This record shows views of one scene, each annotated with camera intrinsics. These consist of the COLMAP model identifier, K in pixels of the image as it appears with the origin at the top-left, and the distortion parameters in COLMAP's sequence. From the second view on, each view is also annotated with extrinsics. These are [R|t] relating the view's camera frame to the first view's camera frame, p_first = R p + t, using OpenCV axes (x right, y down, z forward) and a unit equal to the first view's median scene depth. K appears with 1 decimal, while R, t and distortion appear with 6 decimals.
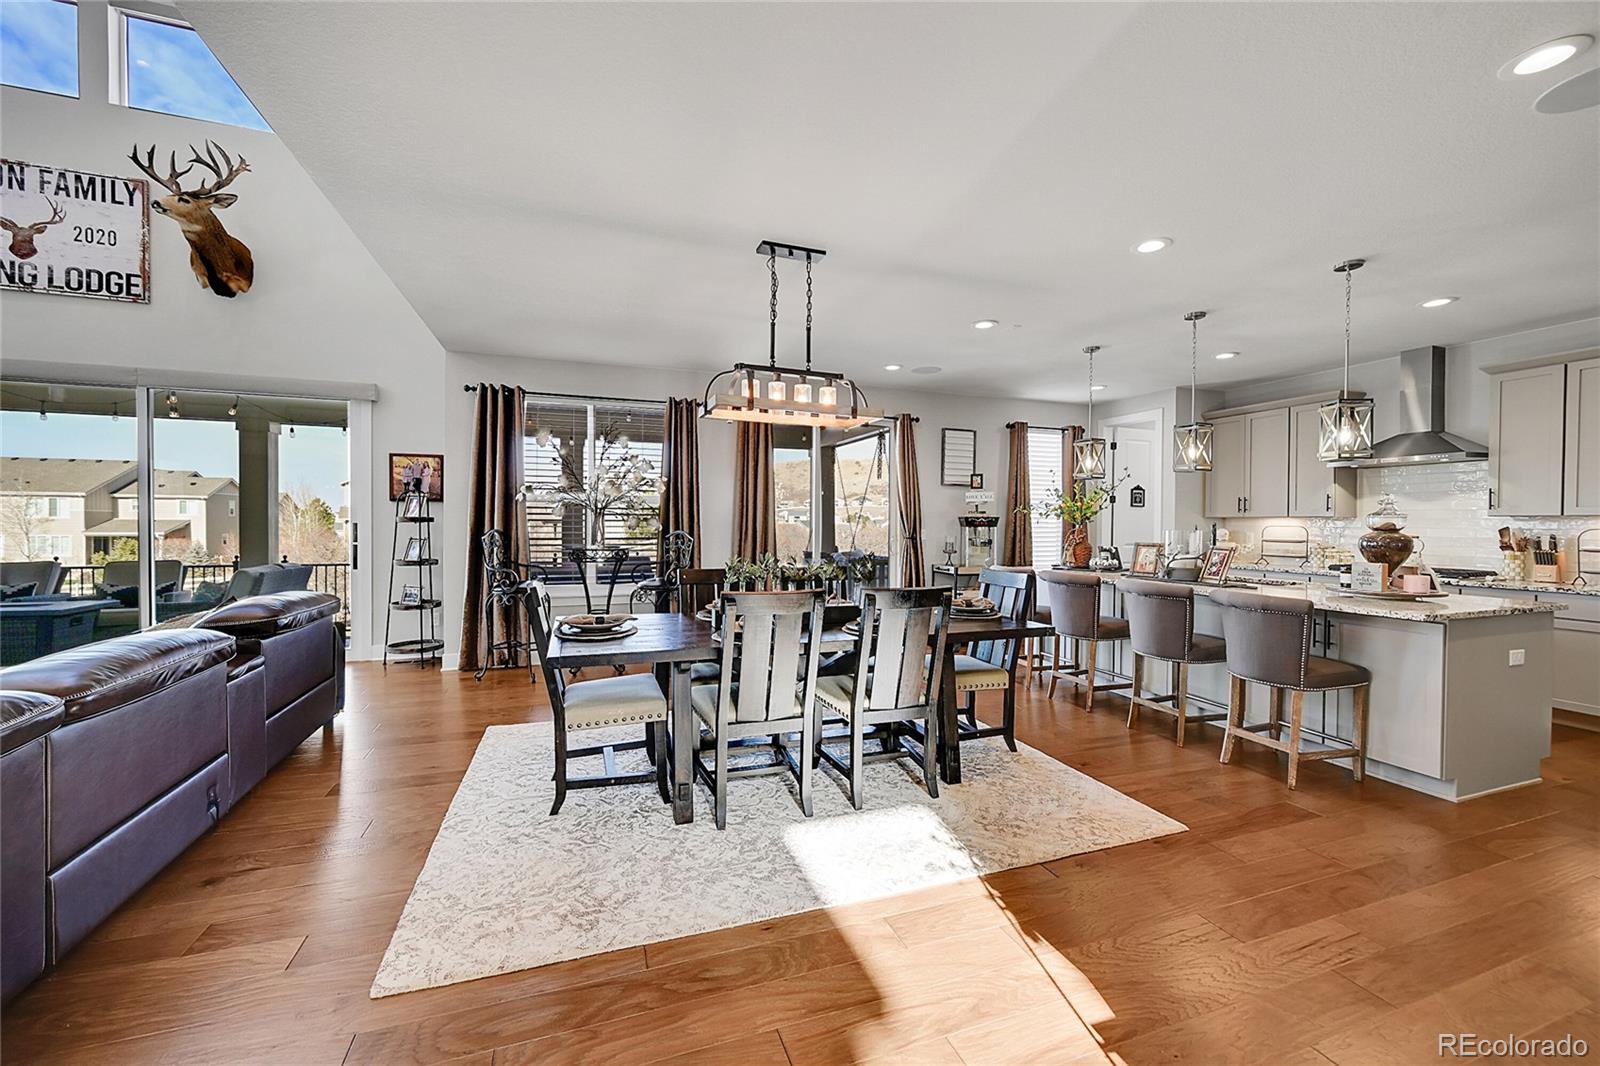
lens RADIAL K [[627.7, 0, 804.9], [0, 627.7, 531.4], [0, 0, 1]] dist [-0.001041, 0.000857]
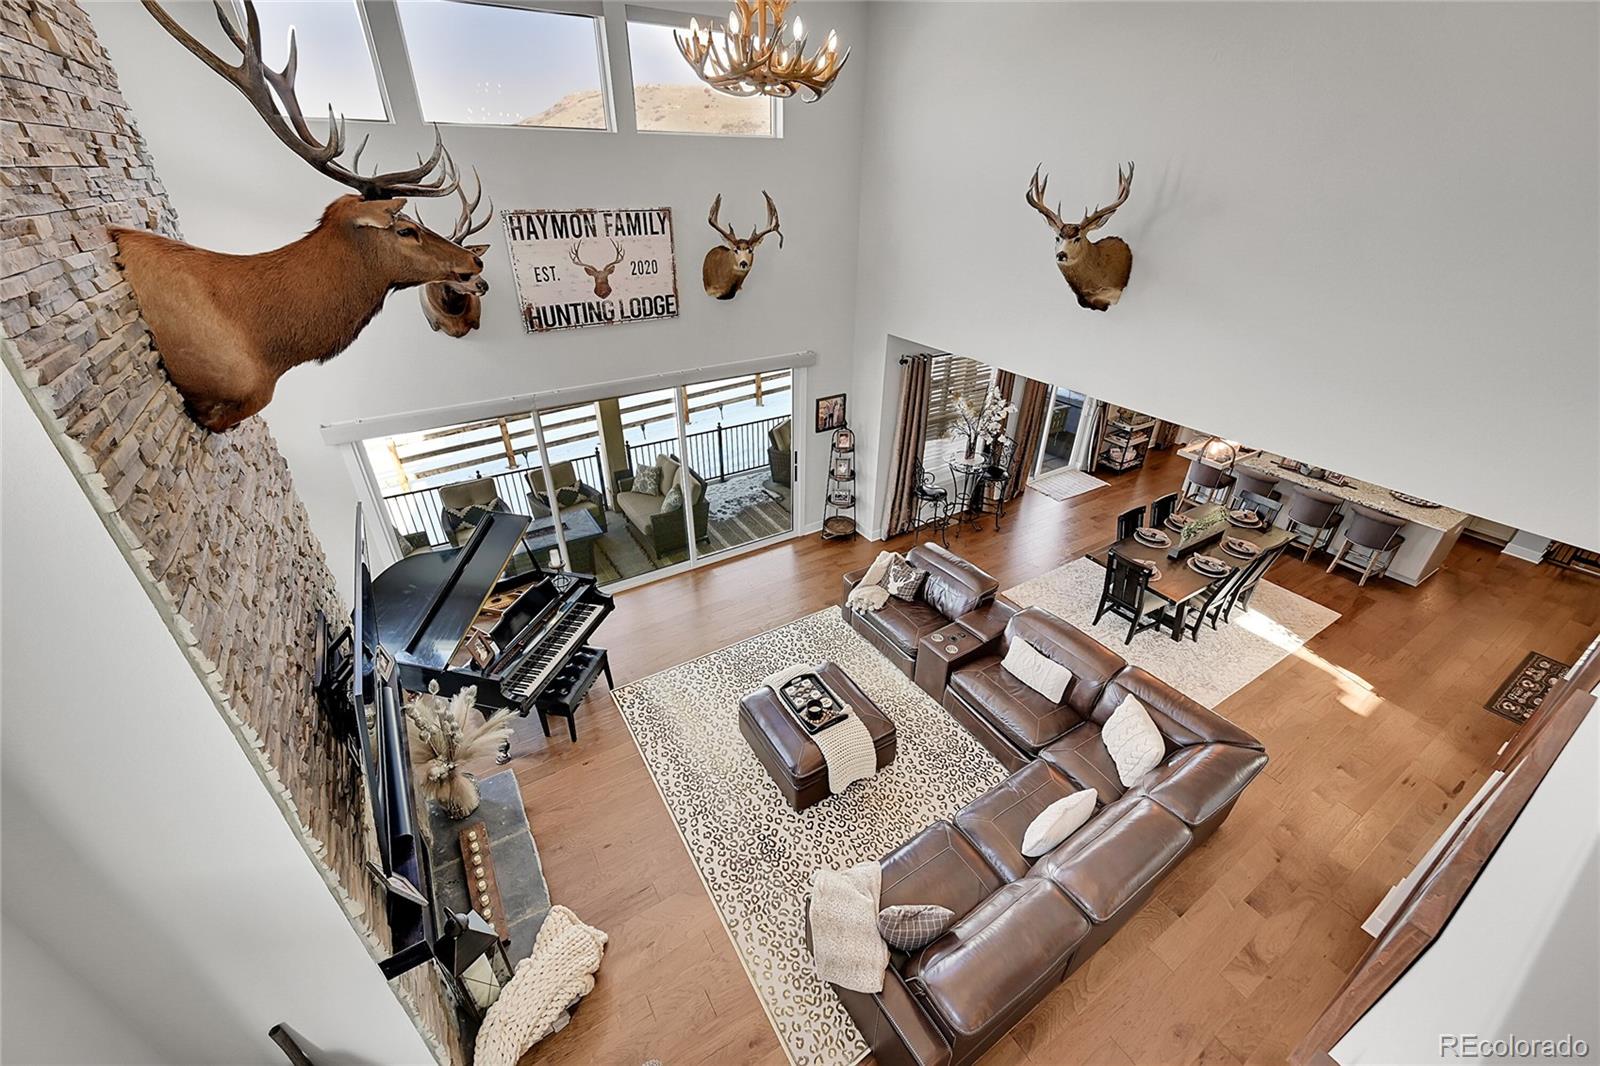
lens RADIAL K [[627.7, 0, 796.7], [0, 627.7, 534.8], [0, 0, 1]] dist [-0.001041, 0.000857]
pose [[0.978554, -0.107901, 0.175471, -1.116608], [0.006430, 0.867417, 0.497540, -0.624219], [-0.205891, -0.485741, 0.849508, -0.321960]]
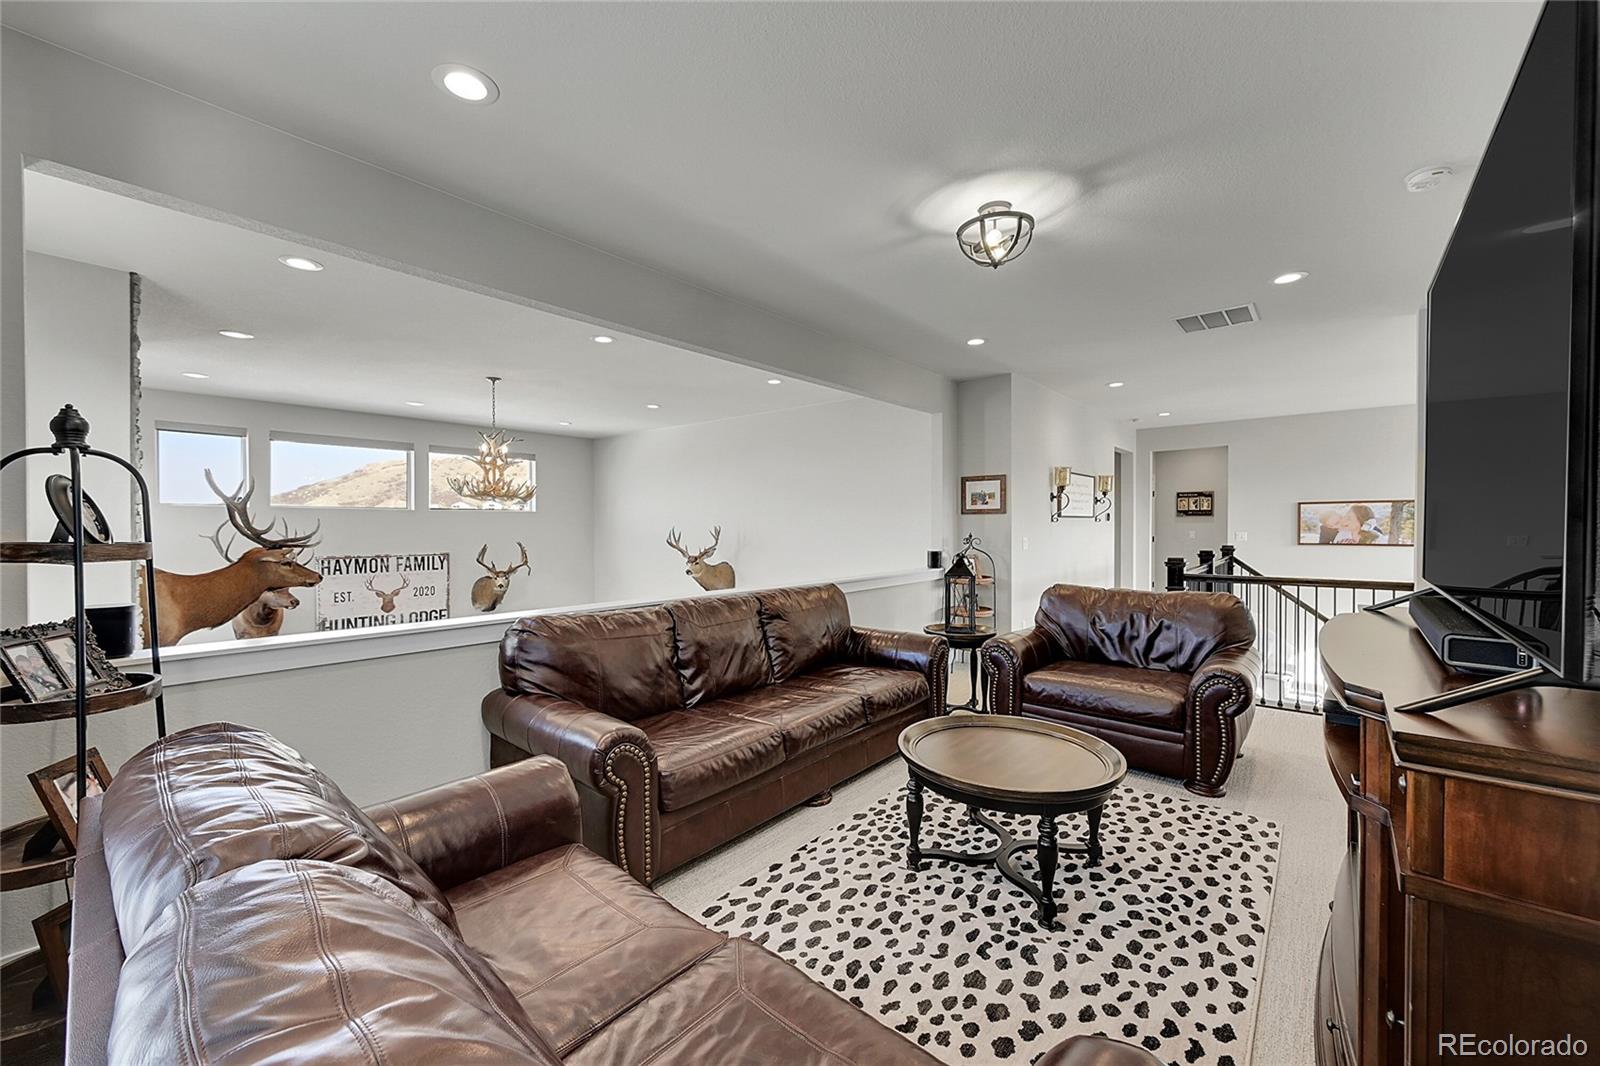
lens RADIAL K [[627.7, 0, 793.3], [0, 627.7, 531.3], [0, 0, 1]] dist [-0.001041, 0.000857]
pose [[0.873926, -0.017354, 0.485749, -1.085715], [0.014117, 0.999847, 0.010322, -0.636605], [-0.485854, -0.002163, 0.874037, -0.947495]]
